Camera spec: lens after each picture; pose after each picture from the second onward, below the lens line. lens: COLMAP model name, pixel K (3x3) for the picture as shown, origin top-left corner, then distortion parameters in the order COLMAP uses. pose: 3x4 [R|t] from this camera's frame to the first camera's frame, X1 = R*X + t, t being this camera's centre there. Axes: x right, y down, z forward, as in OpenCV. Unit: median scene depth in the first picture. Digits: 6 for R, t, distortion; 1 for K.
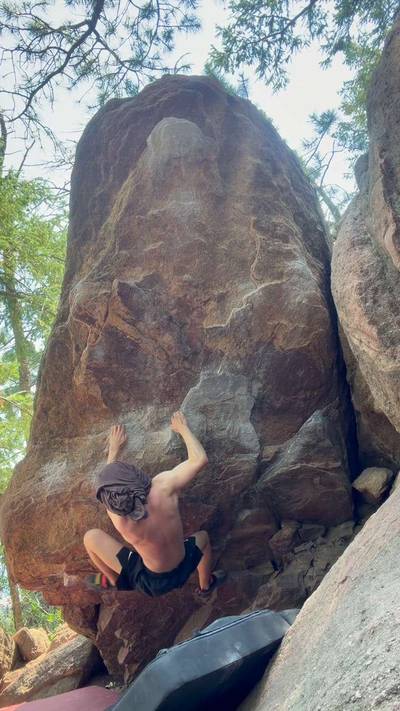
lens RADIAL K [[507.8, 0, 204.5], [0, 507.8, 353.0], [0, 0, 1]] dist [-0.000480, 0.010960]
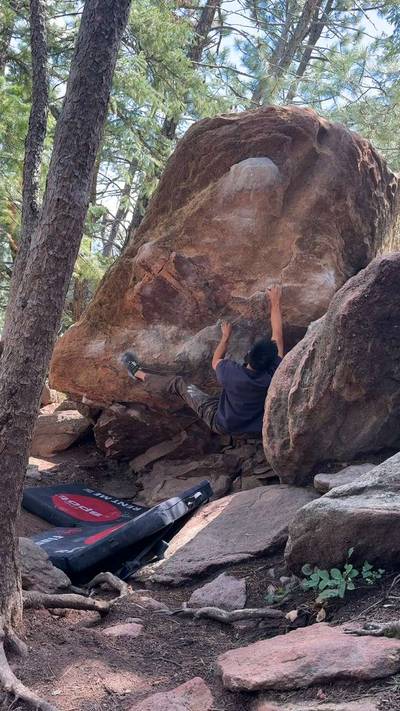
lens RADIAL K [[679.1, 0, 194.5], [0, 679.1, 354.3], [0, 0, 1]] dist [0.122831, 0.000000]
pose [[0.919334, 0.390922, -0.044786, 0.049225], [-0.323651, 0.816003, 0.478946, -0.712550], [0.223776, -0.425816, 0.876701, -0.581997]]
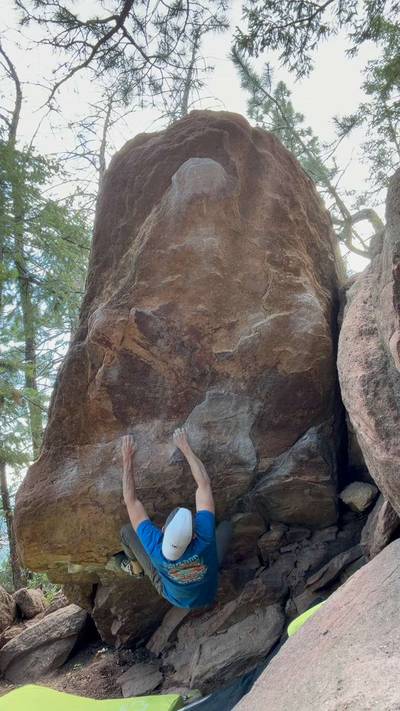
lens RADIAL K [[507.8, 0, 202.7], [0, 507.8, 343.7], [0, 0, 1]] dist [-0.000480, 0.010960]
pose [[0.997579, 0.069386, 0.004706, -0.028505], [-0.069536, 0.994040, 0.083964, -0.153078], [0.001148, -0.084088, 0.996458, -0.050039]]
